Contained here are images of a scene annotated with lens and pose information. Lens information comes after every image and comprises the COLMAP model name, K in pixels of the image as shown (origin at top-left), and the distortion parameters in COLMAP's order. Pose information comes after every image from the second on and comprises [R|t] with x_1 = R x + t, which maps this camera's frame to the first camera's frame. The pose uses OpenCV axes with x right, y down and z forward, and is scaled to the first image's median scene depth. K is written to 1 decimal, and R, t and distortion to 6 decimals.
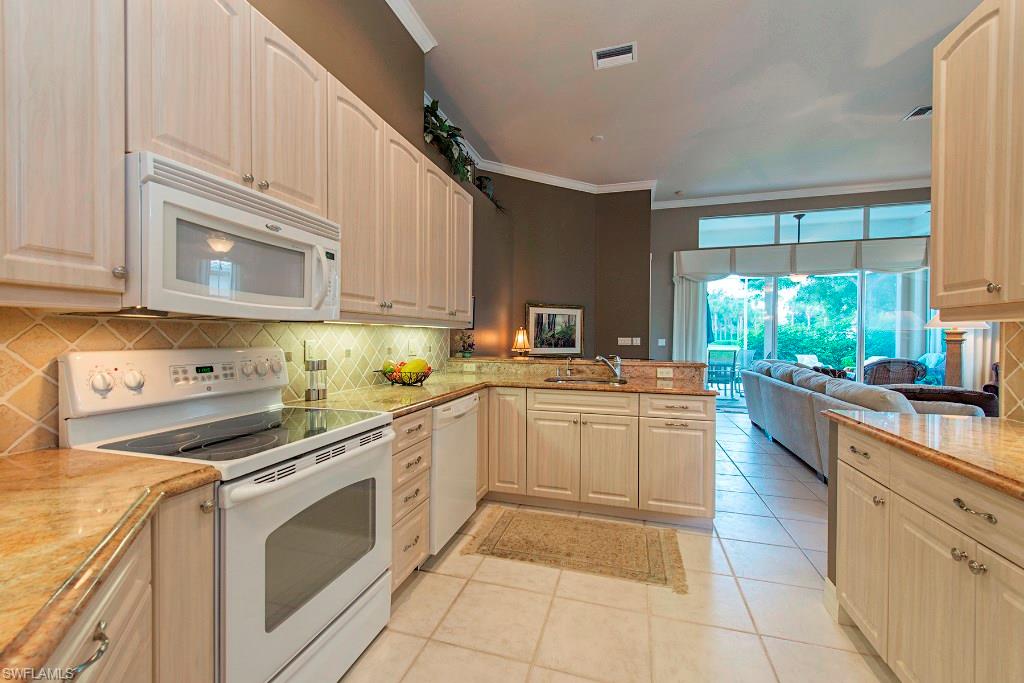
lens RADIAL K [[416.5, 0, 505.1], [0, 416.5, 339.0], [0, 0, 1]] dist [0.001110, 0.000137]
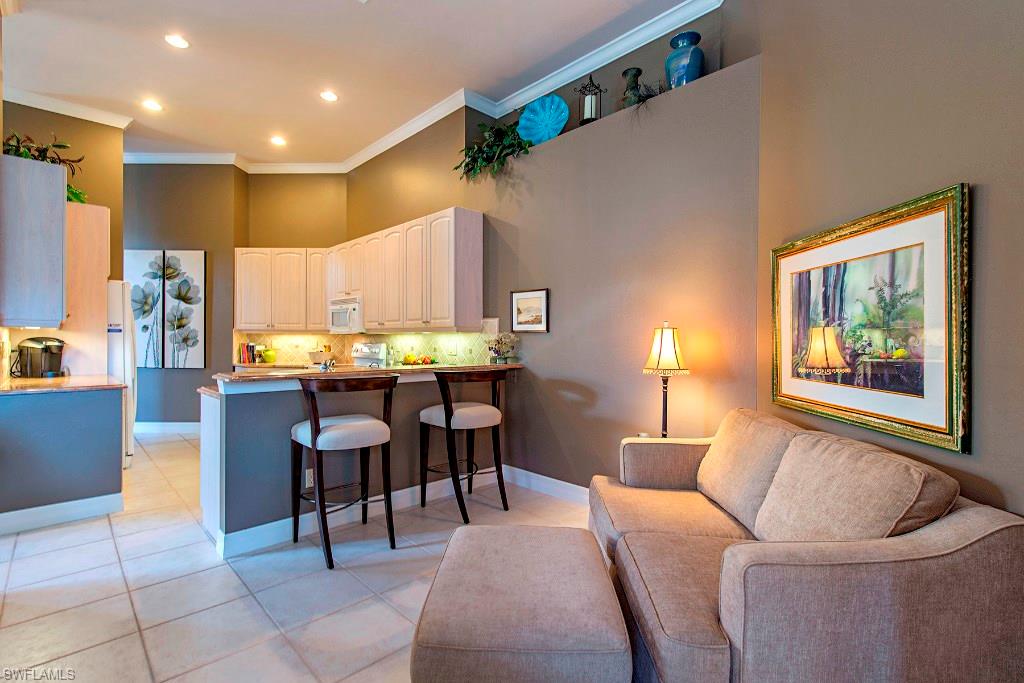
lens RADIAL K [[481.0, 0, 511.6], [0, 481.0, 344.0], [0, 0, 1]] dist [0.001905, 0.000142]
pose [[-0.496382, -0.000231, -0.868104, 0.493504], [-0.016006, 0.999832, 0.008885, -0.005626], [0.867957, 0.018305, -0.496302, 0.954181]]
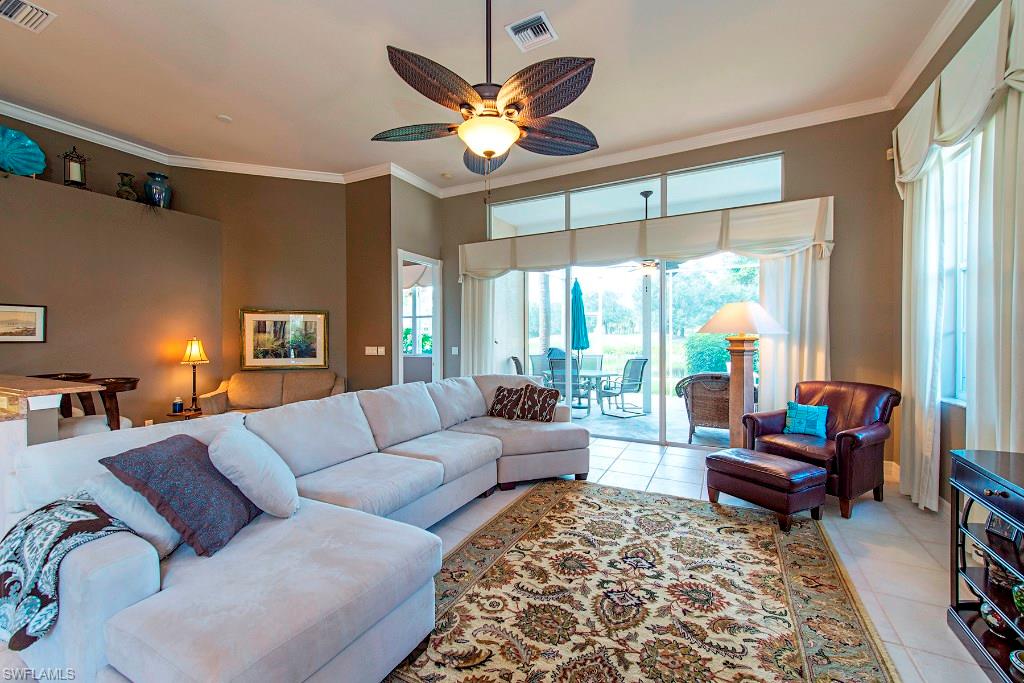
lens RADIAL K [[416.5, 0, 515.4], [0, 416.5, 342.2], [0, 0, 1]] dist [0.001110, 0.000137]
pose [[0.985145, -0.008086, -0.171534, 0.752056], [0.007954, 0.999967, -0.001454, -0.008597], [0.171540, 0.000068, 0.985177, 0.198335]]
